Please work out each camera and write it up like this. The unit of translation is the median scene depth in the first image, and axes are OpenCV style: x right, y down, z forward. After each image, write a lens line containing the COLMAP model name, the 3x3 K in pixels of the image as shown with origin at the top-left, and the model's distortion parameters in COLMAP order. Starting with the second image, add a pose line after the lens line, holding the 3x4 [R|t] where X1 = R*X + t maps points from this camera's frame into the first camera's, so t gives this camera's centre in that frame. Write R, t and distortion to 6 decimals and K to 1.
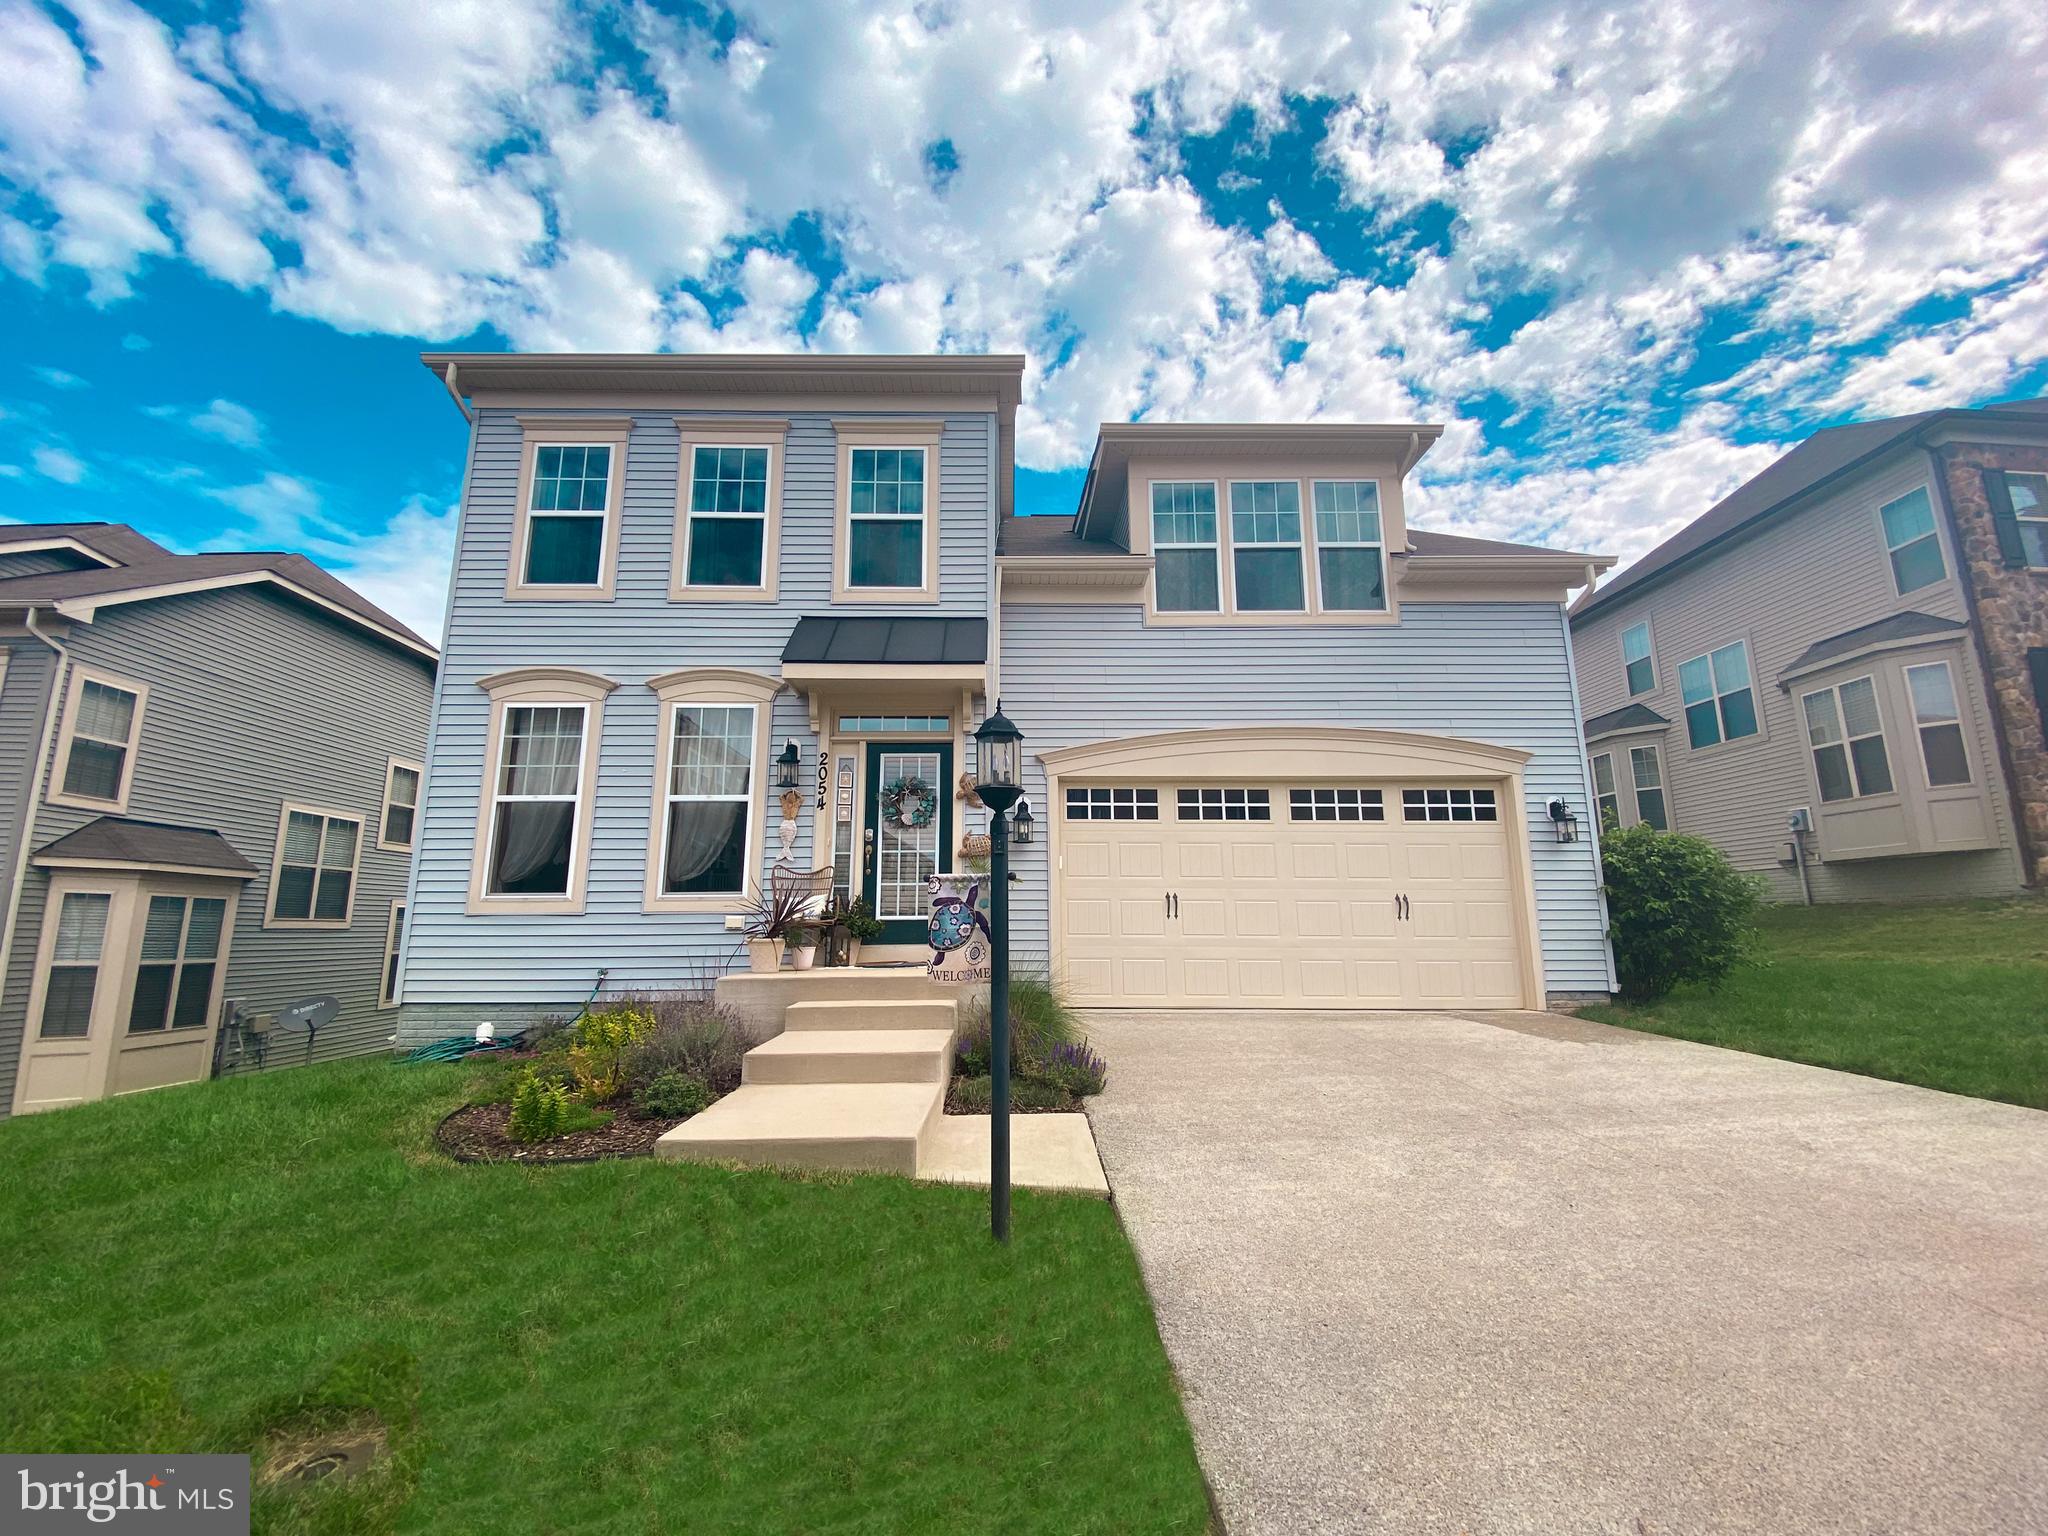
lens RADIAL K [[842.9, 0, 1024.0], [0, 842.9, 768.0], [0, 0, 1]] dist [0.032522, -0.027193]
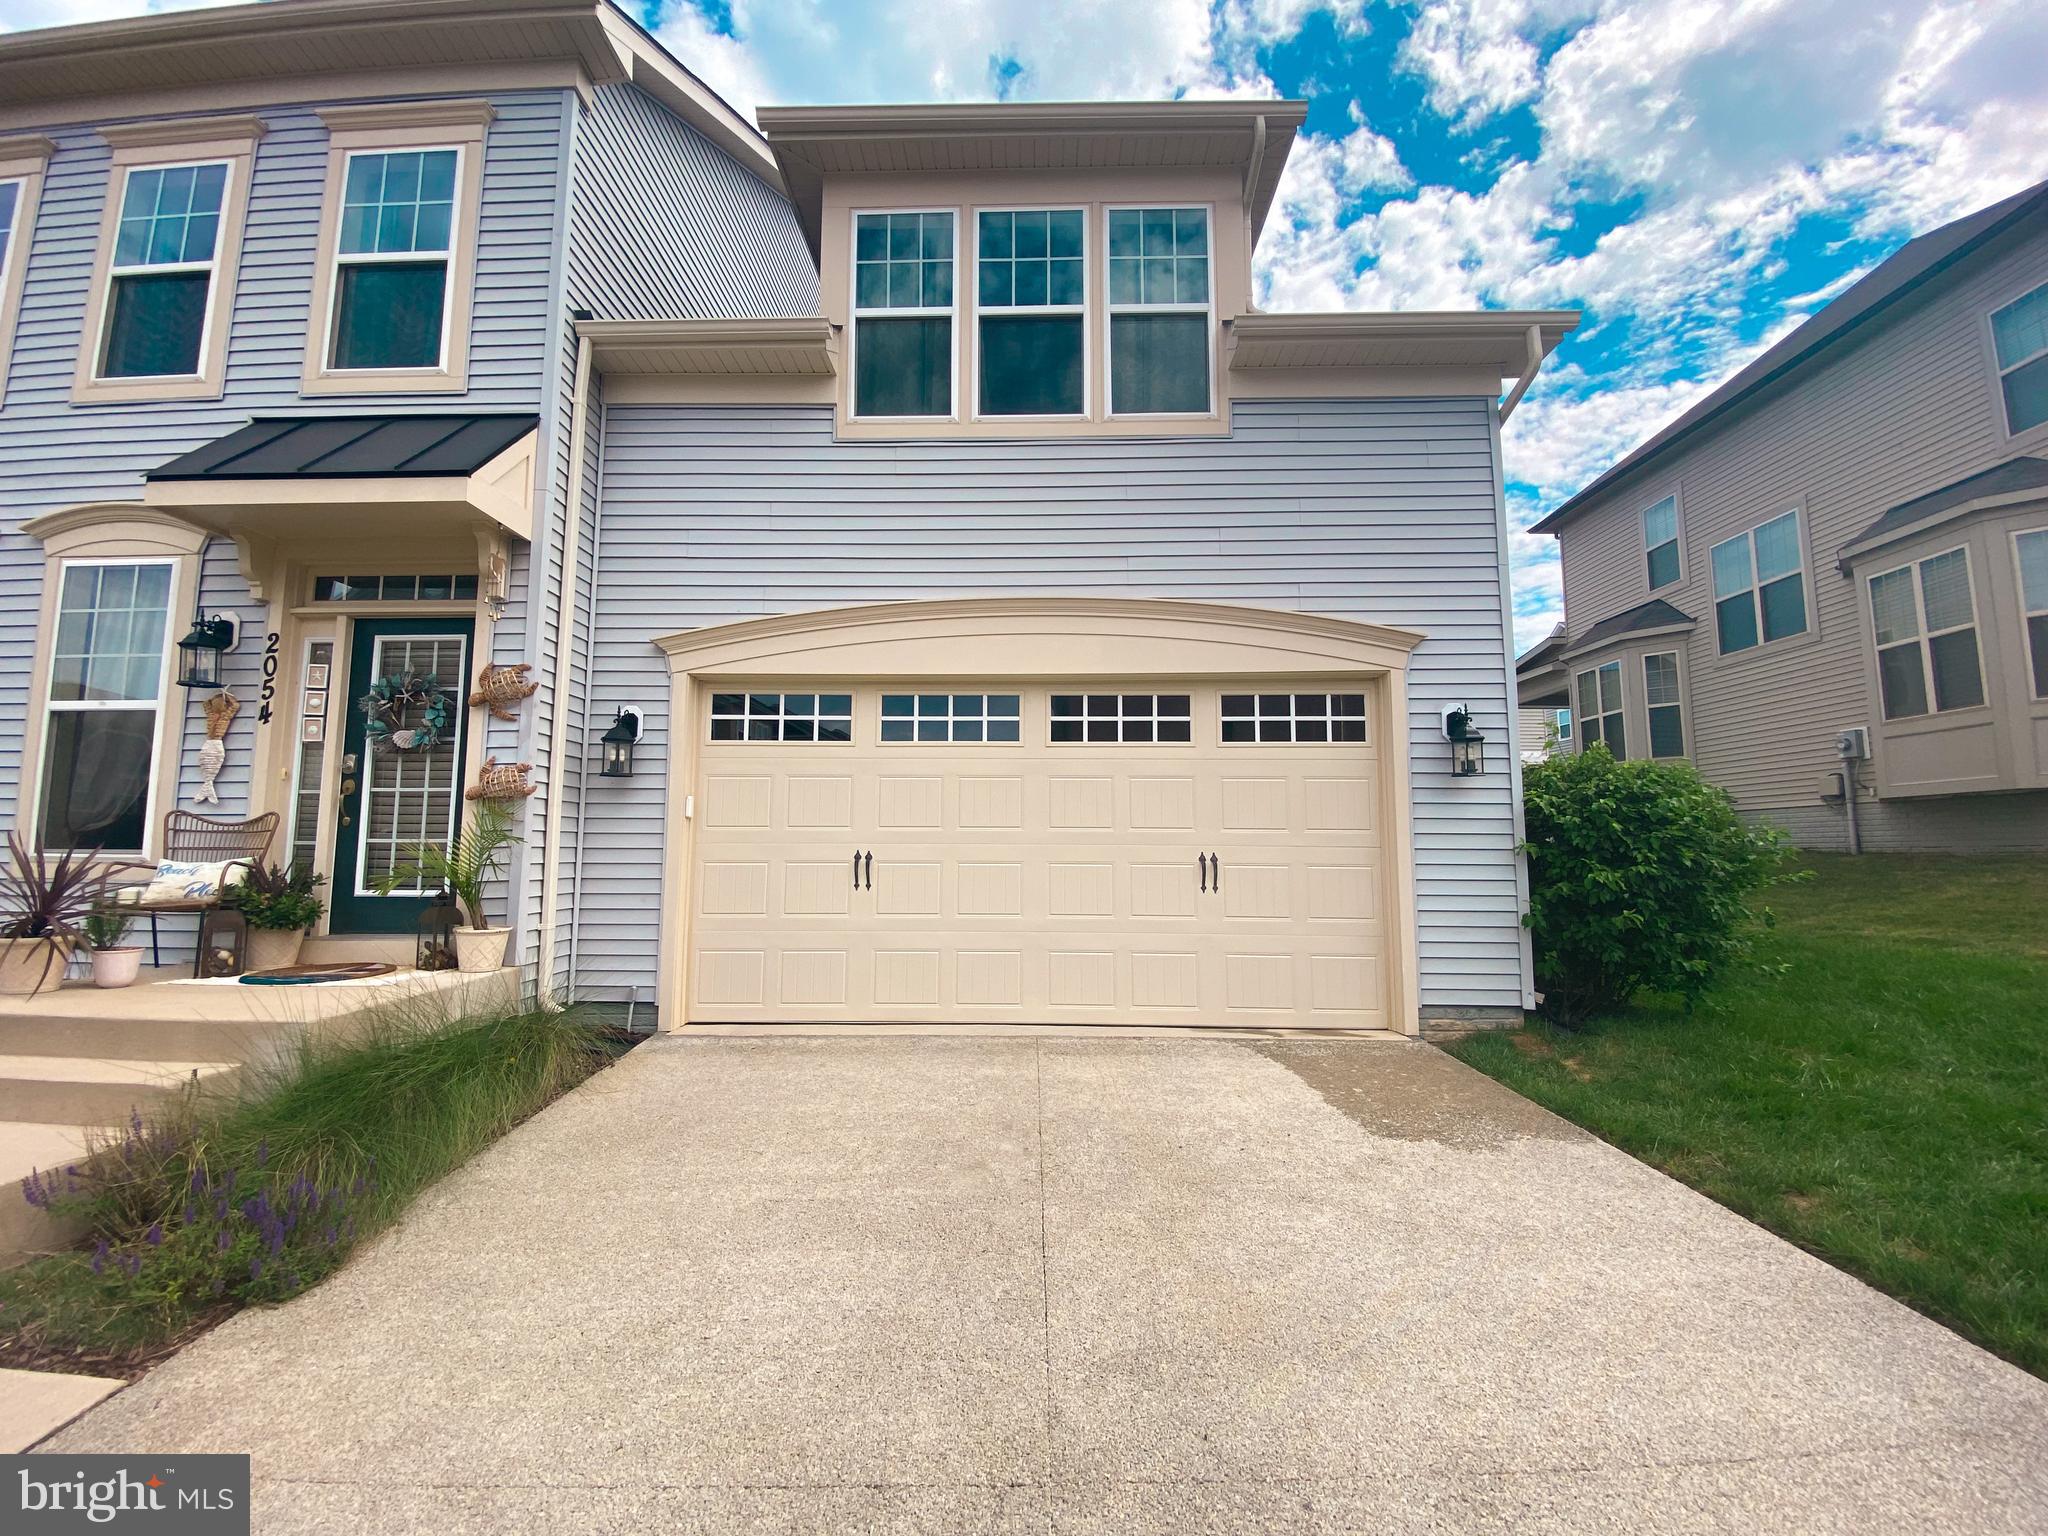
lens RADIAL K [[842.9, 0, 1024.0], [0, 842.9, 768.0], [0, 0, 1]] dist [0.032522, -0.027193]
pose [[0.999359, 0.001634, -0.035765, 0.325723], [0.001476, 0.996229, 0.086749, 0.026048], [0.035772, -0.086746, 0.995588, 0.353868]]
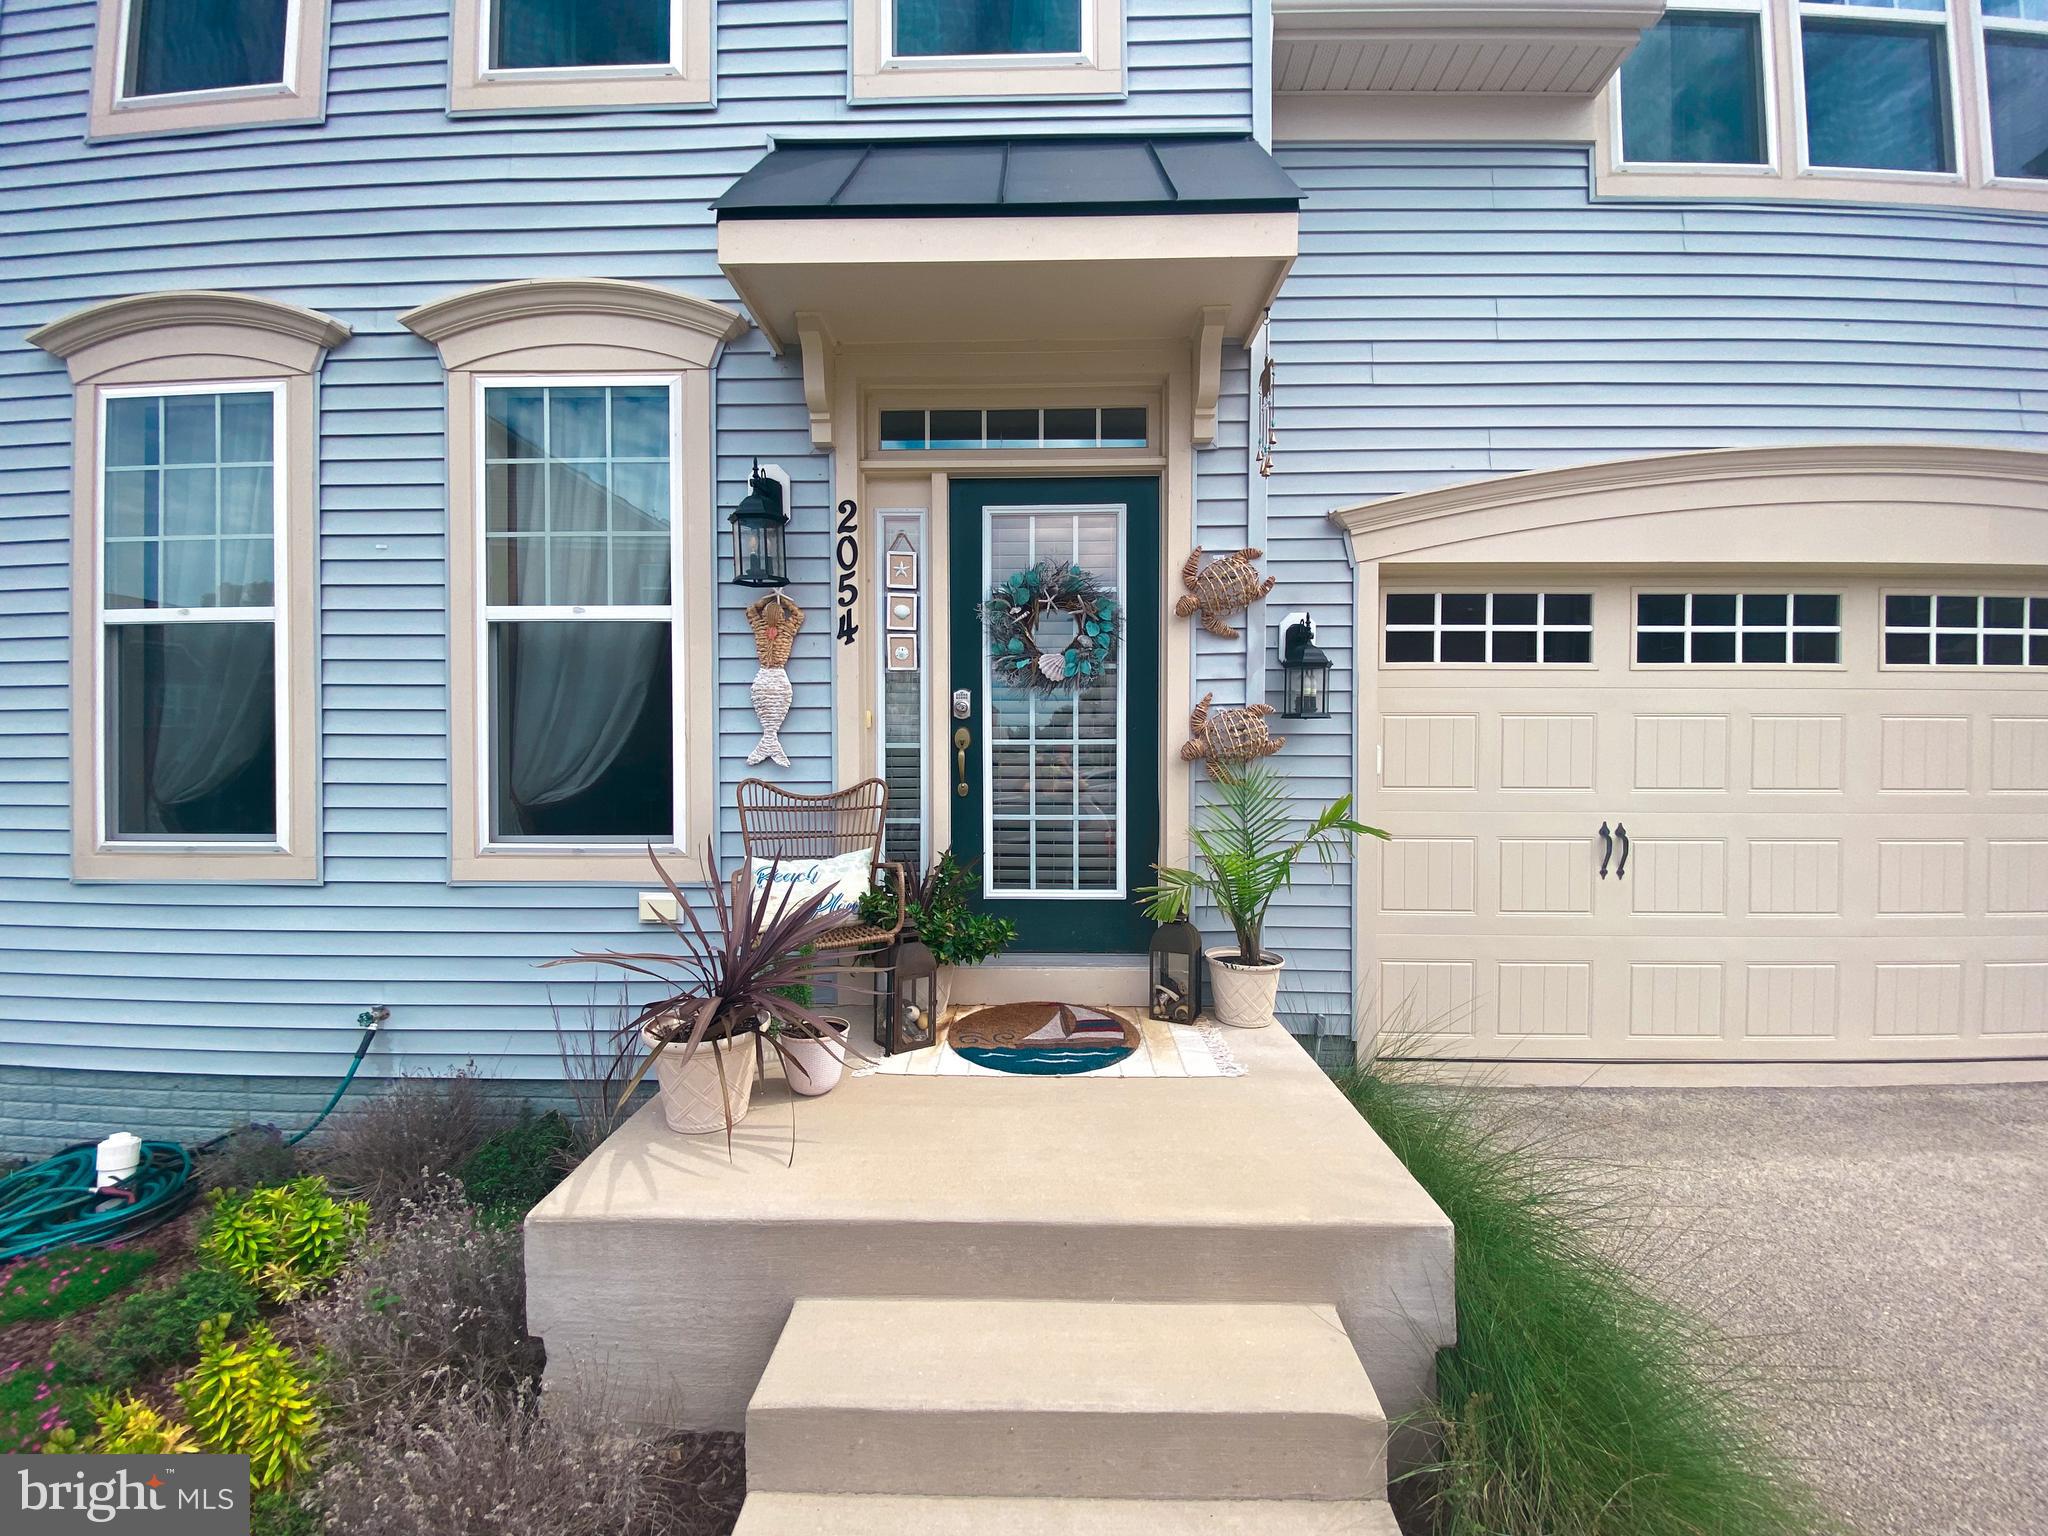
lens RADIAL K [[842.9, 0, 1024.0], [0, 842.9, 768.0], [0, 0, 1]] dist [0.032522, -0.027193]
pose [[0.998916, 0.006768, -0.046059, -0.124220], [0.002875, 0.978519, 0.206136, 0.022278], [0.046464, -0.206045, 0.977439, 0.542376]]
